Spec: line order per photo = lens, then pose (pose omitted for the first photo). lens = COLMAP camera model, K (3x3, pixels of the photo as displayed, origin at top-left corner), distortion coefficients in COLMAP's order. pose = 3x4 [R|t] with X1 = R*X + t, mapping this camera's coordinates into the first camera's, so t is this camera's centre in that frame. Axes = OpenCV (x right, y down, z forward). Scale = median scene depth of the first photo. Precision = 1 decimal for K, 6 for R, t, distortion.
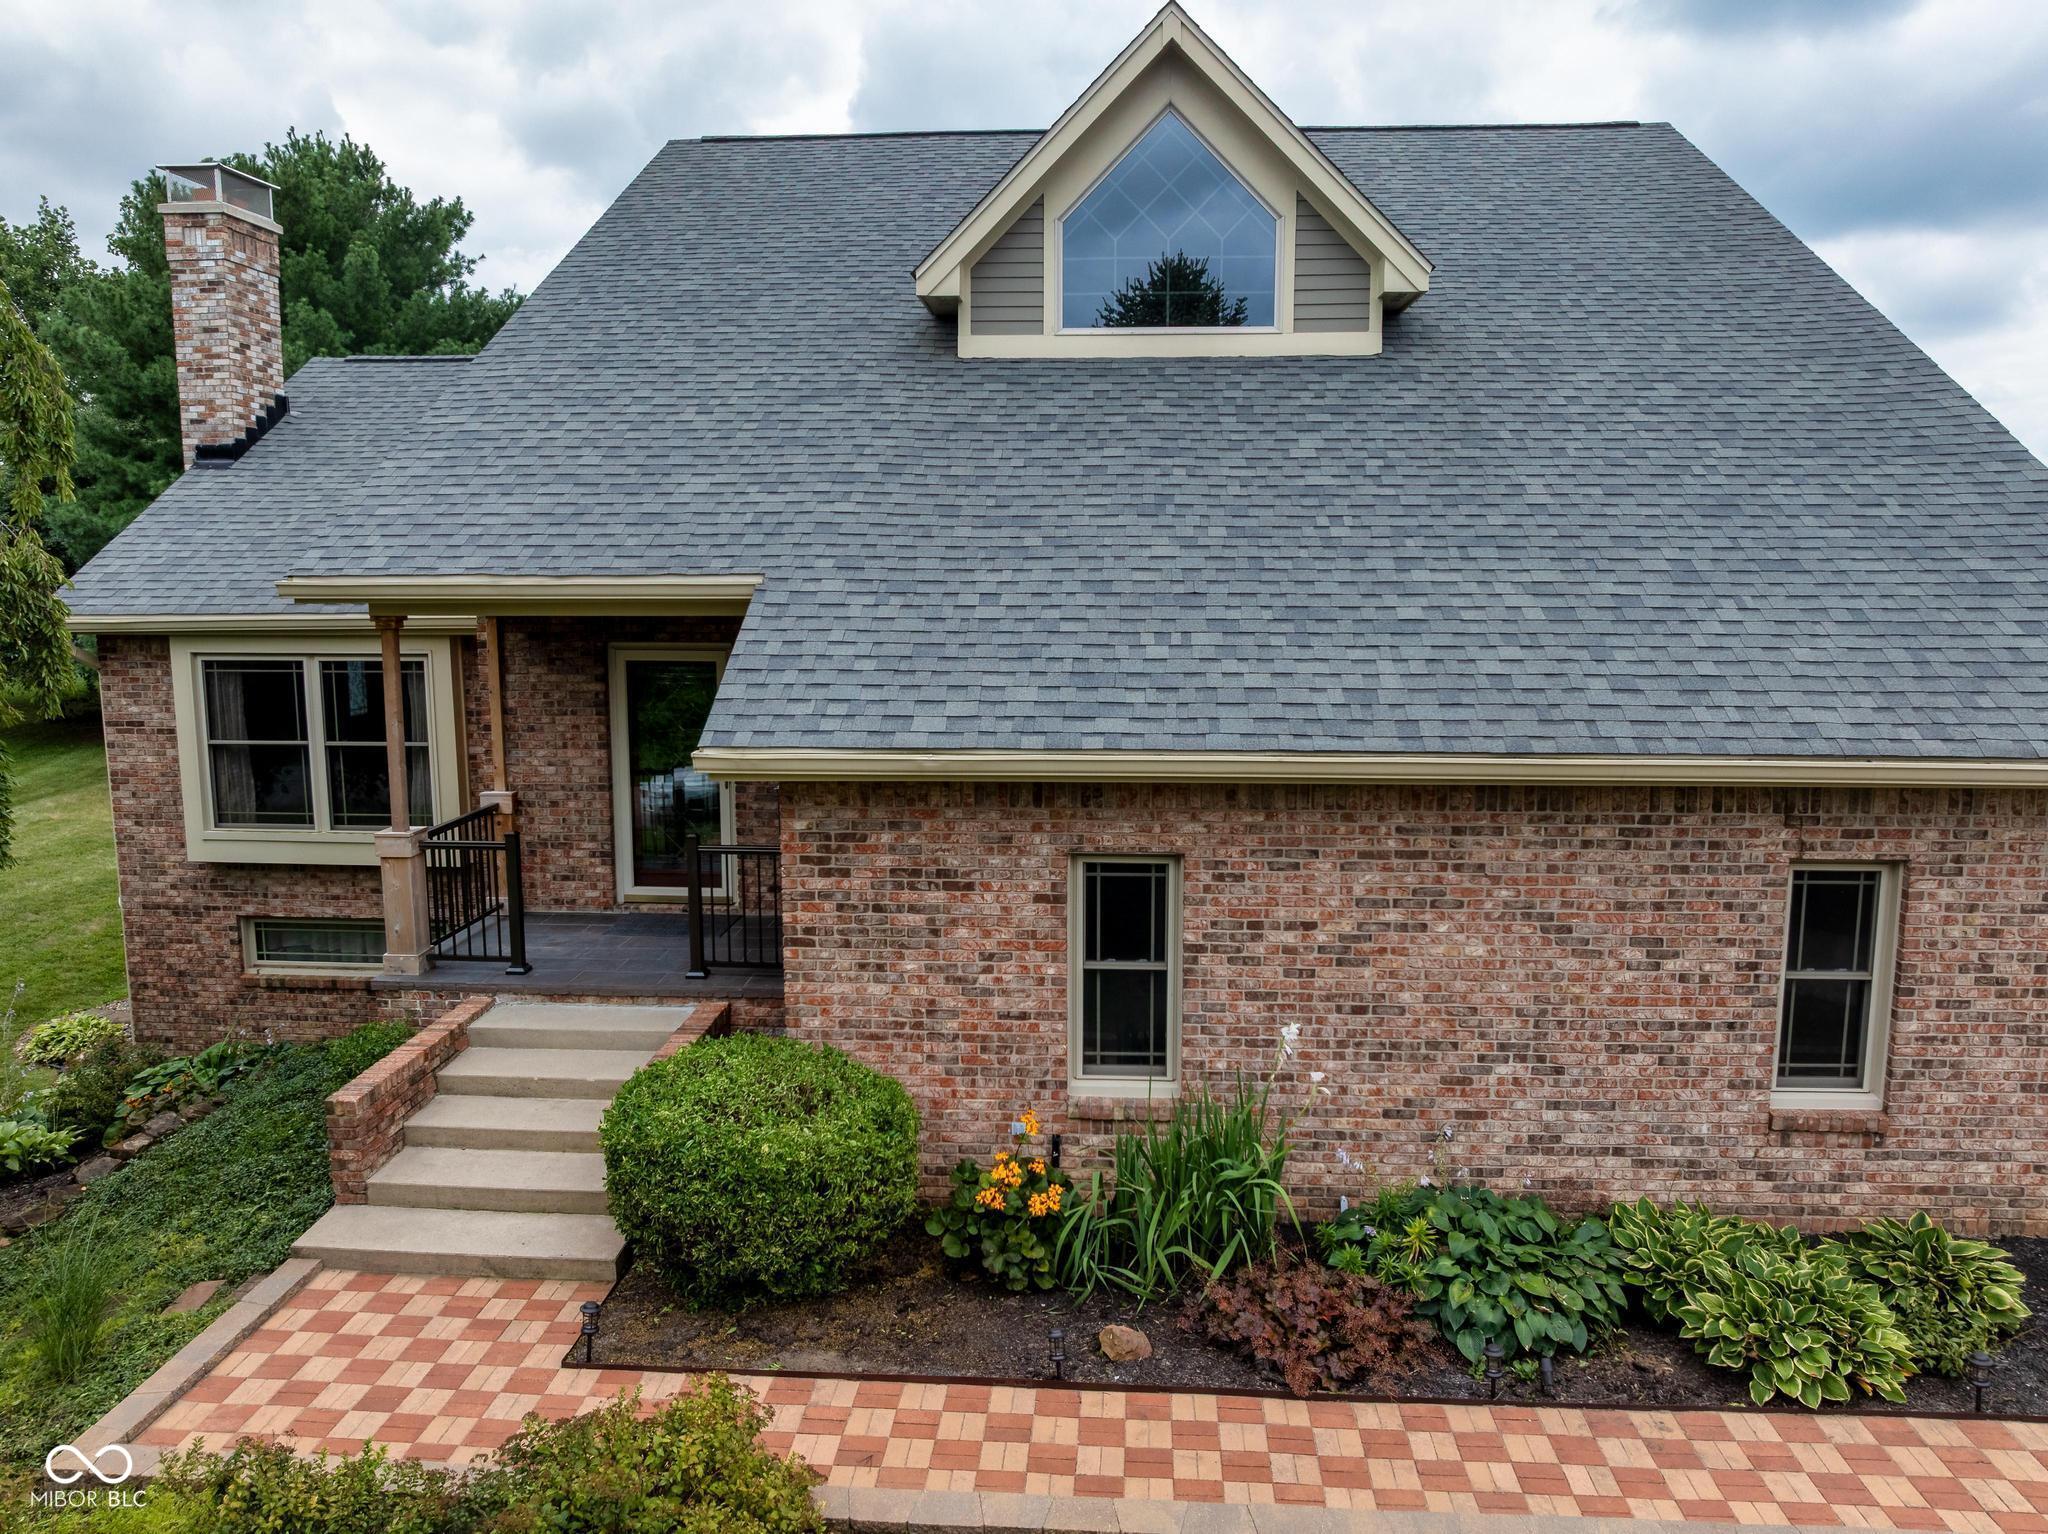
lens RADIAL K [[1433.6, 0, 1042.4], [0, 1433.6, 765.9], [0, 0, 1]] dist [-0.037235, 0.000048]
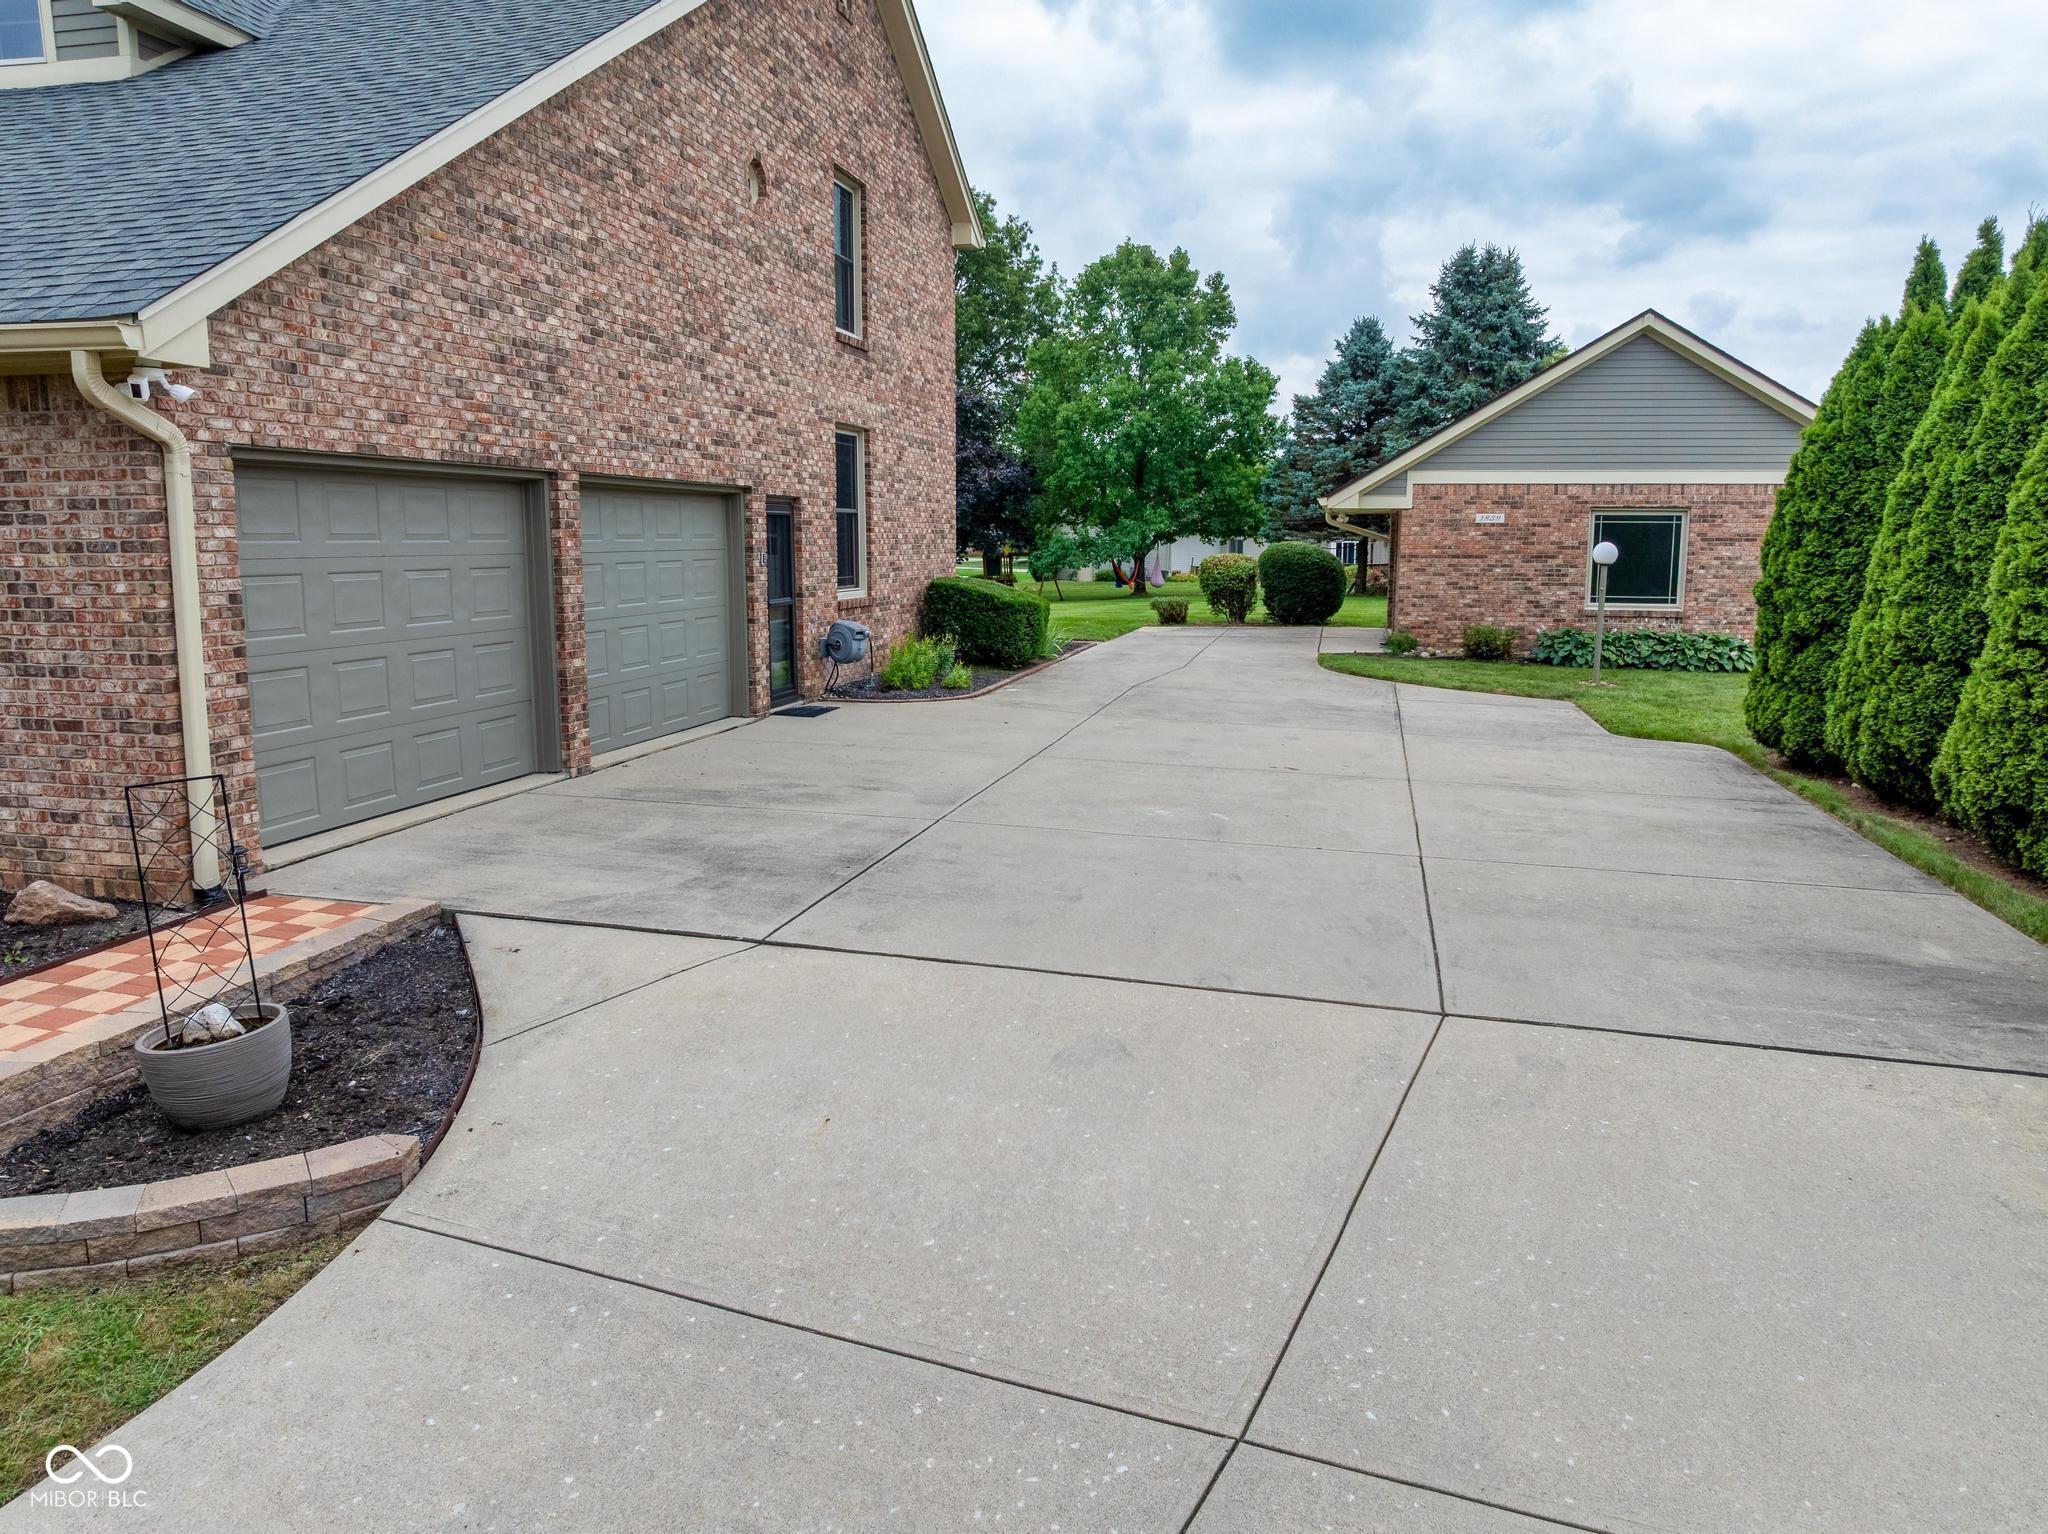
lens RADIAL K [[1433.6, 0, 1021.1], [0, 1433.6, 771.2], [0, 0, 1]] dist [-0.037235, 0.000048]
pose [[0.985028, 0.030586, -0.169659, 1.466828], [-0.027489, 0.999410, 0.020571, 0.219999], [0.170188, -0.015599, 0.985288, 0.209539]]
